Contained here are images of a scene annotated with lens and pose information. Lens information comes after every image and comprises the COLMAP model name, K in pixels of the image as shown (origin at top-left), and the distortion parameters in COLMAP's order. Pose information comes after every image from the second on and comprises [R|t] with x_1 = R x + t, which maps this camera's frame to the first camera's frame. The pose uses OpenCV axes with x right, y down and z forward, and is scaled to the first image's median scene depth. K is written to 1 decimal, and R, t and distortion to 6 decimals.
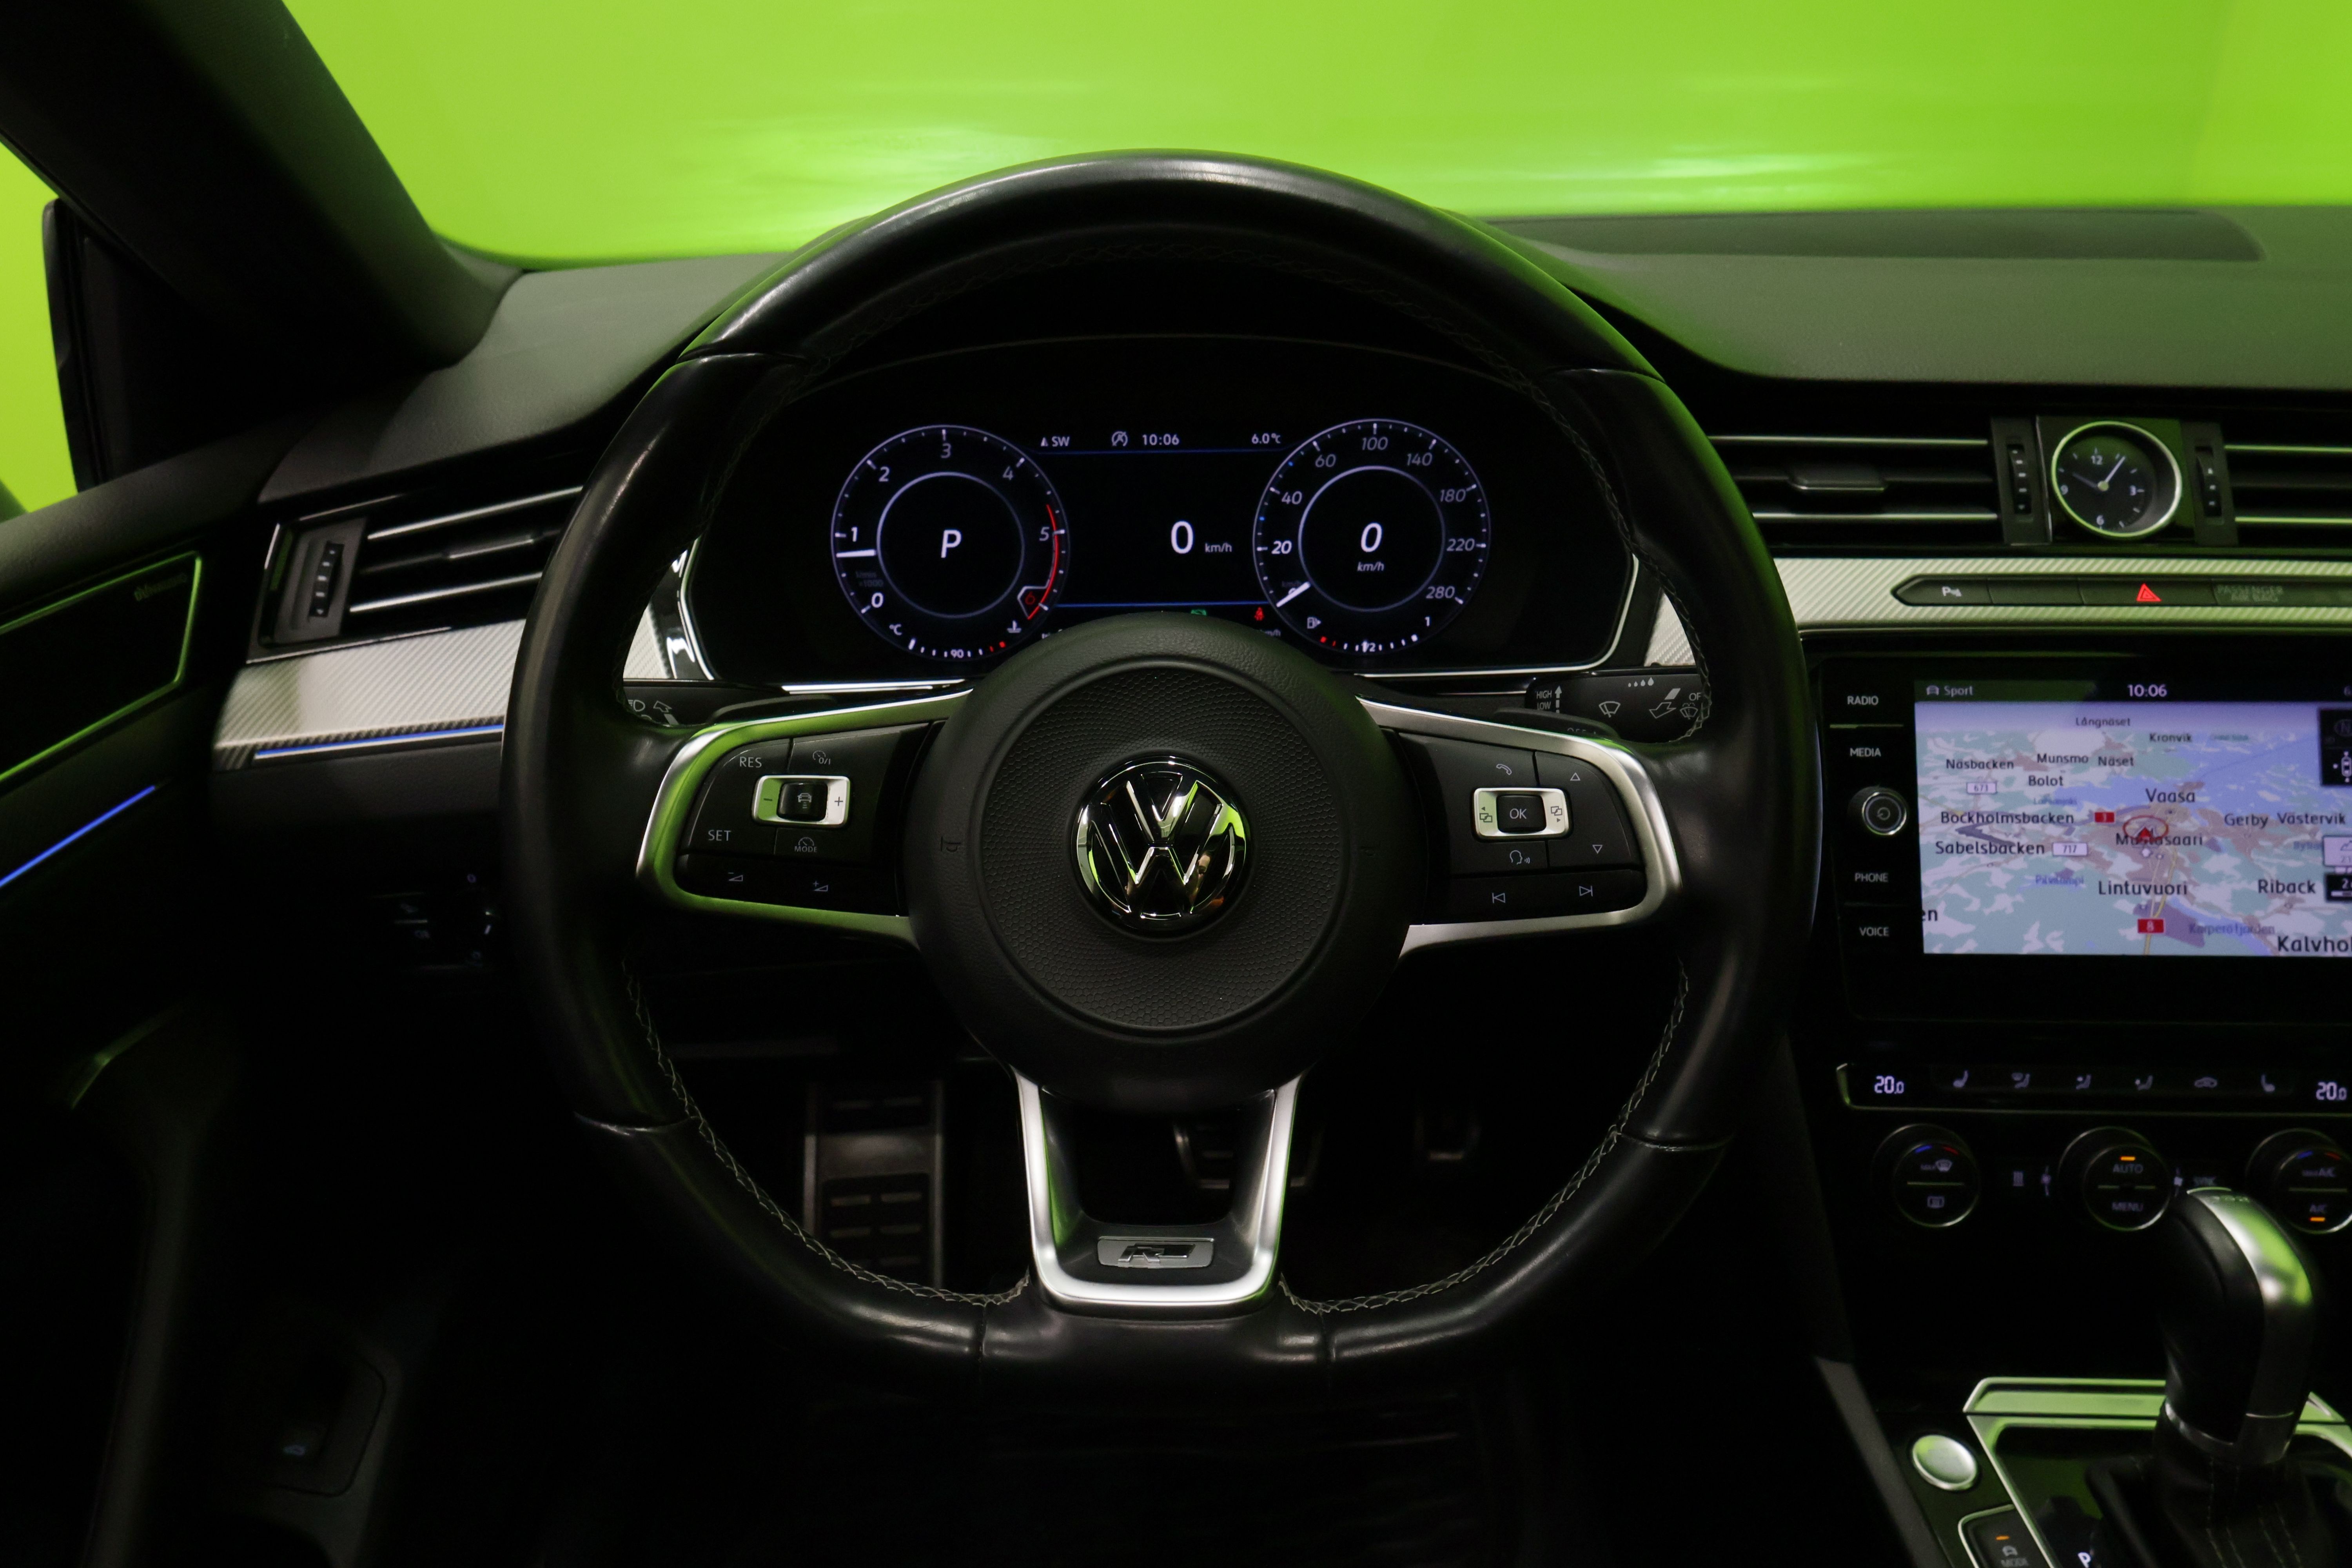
lens RADIAL K [[1639.8, 0, 1175.0], [0, 1639.8, 809.9], [0, 0, 1]] dist [-0.001984, 0.045466]
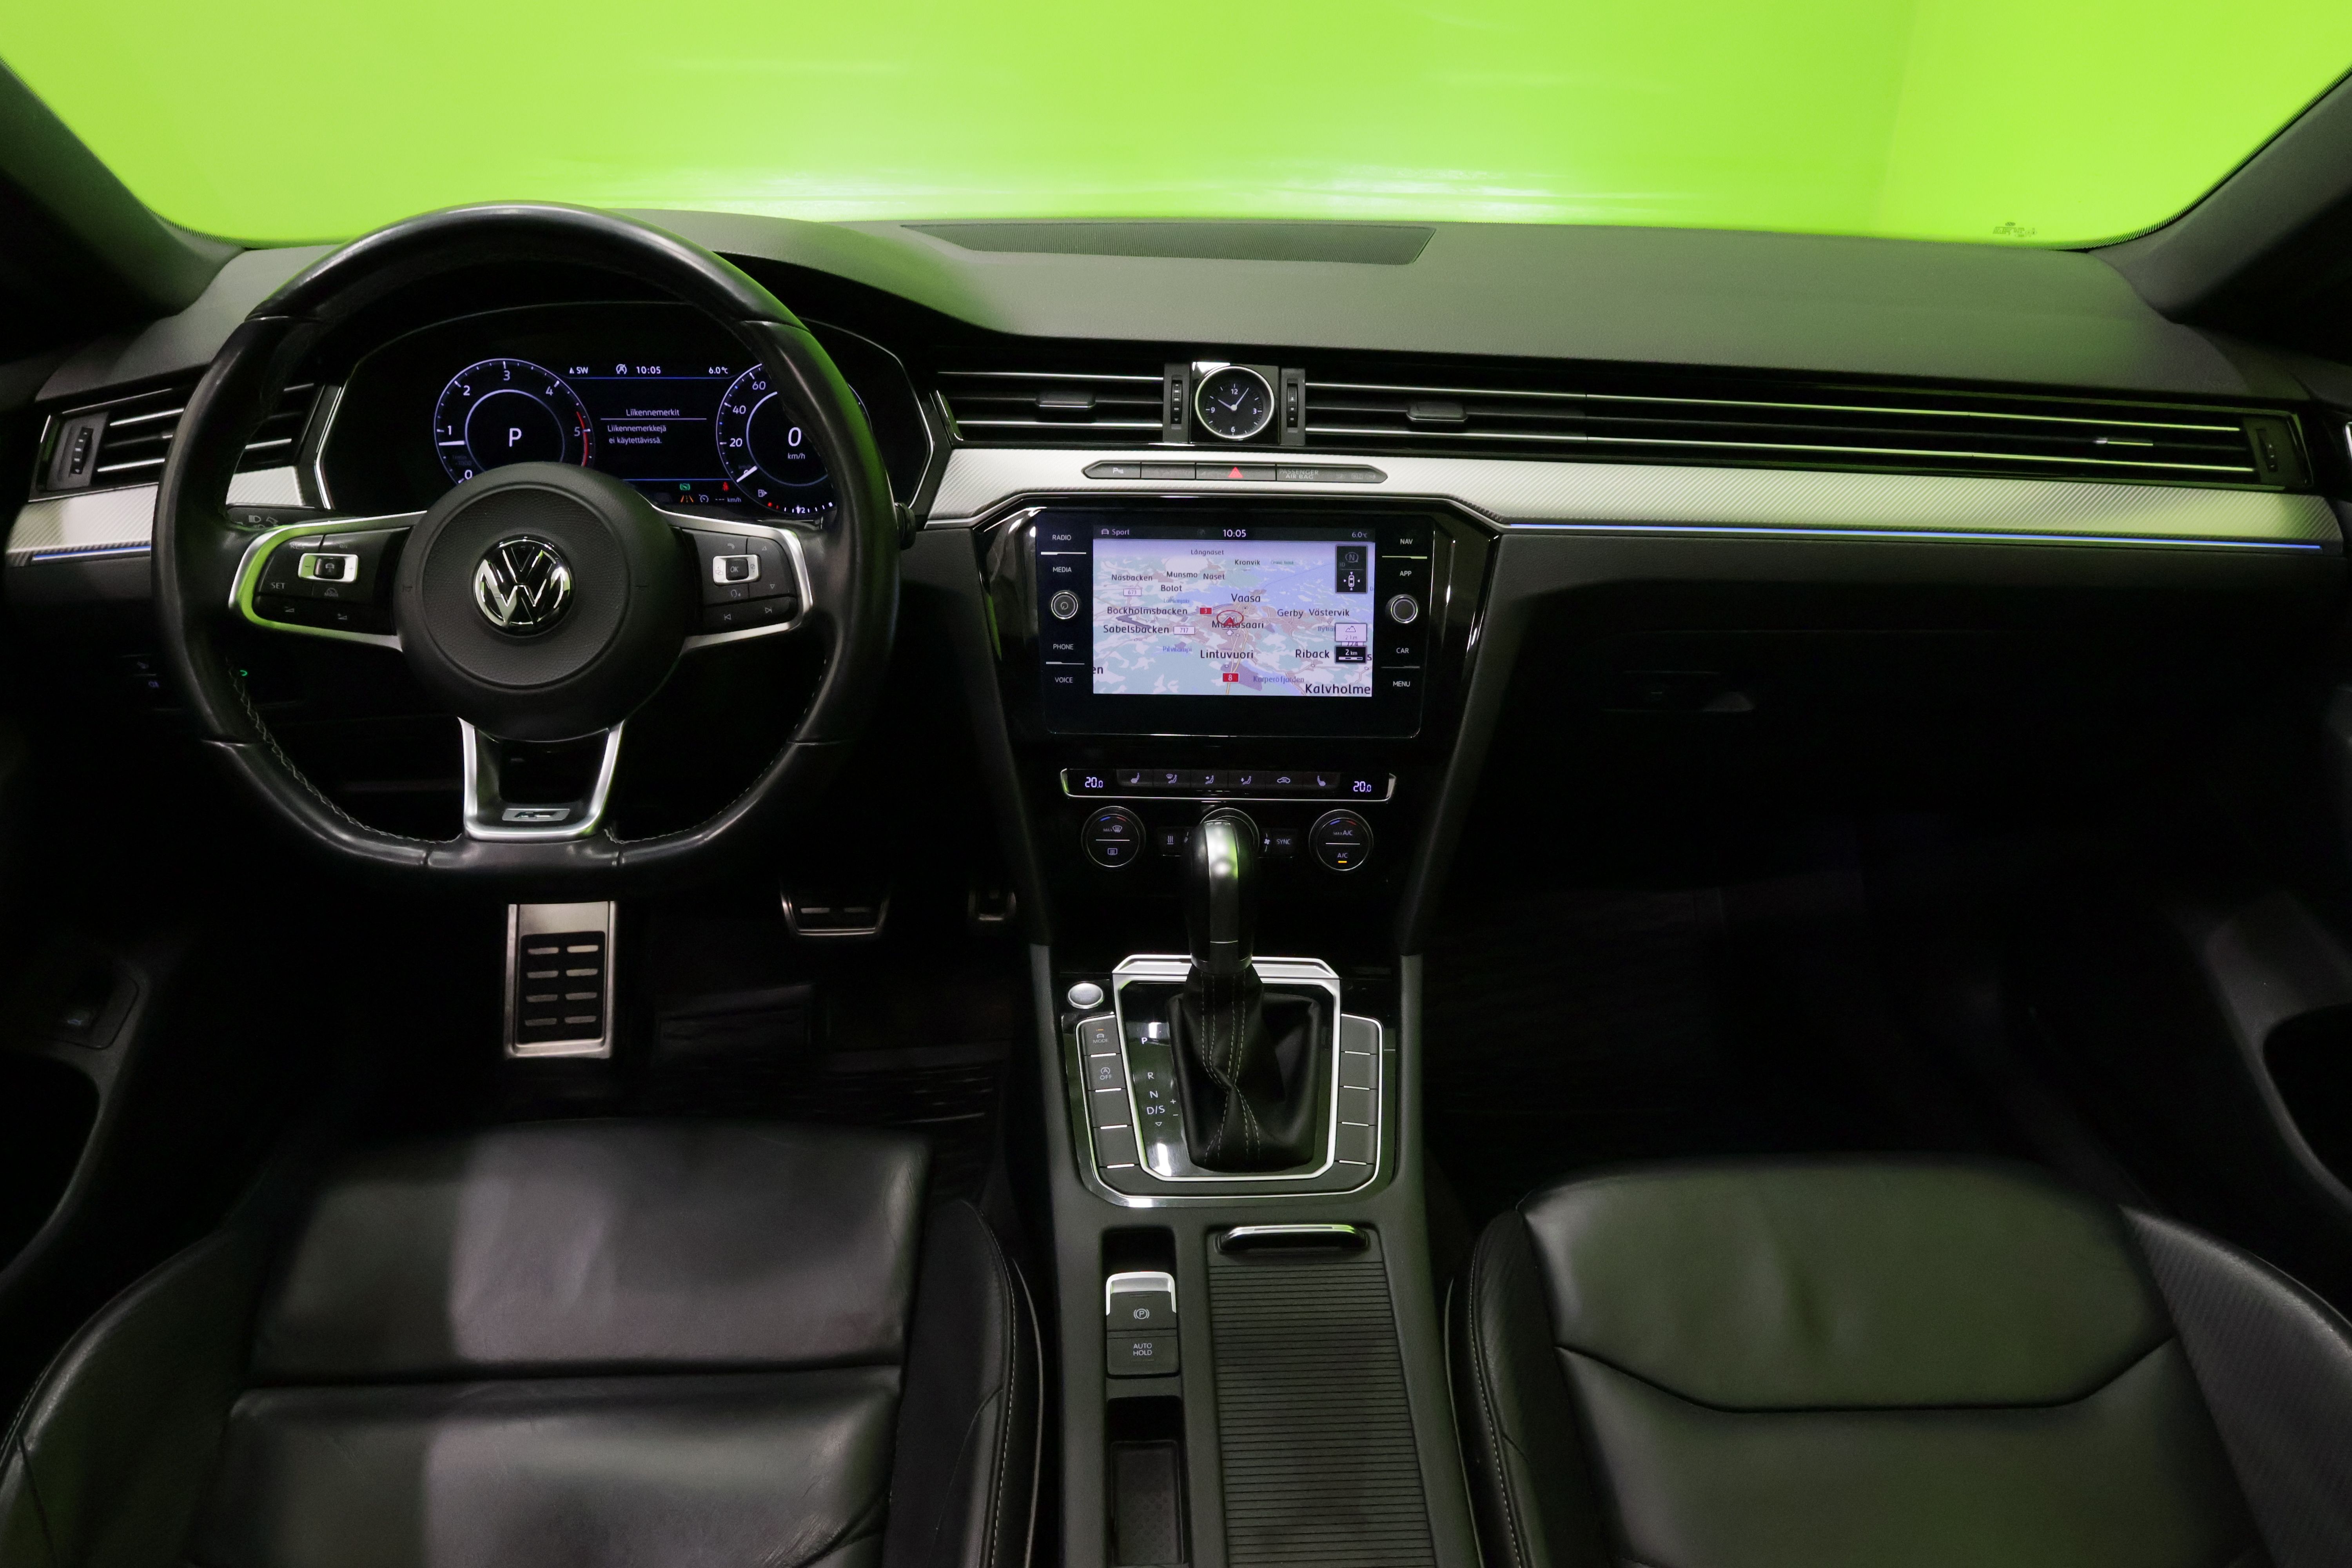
lens RADIAL K [[1630.6, 0, 1176.0], [0, 1630.6, 784.0], [0, 0, 1]] dist [0.002632, -0.001267]
pose [[0.999378, 0.004279, 0.034998, 0.478850], [-0.004701, 0.999917, 0.011980, 0.155594], [-0.034944, -0.012137, 0.999316, -0.604686]]
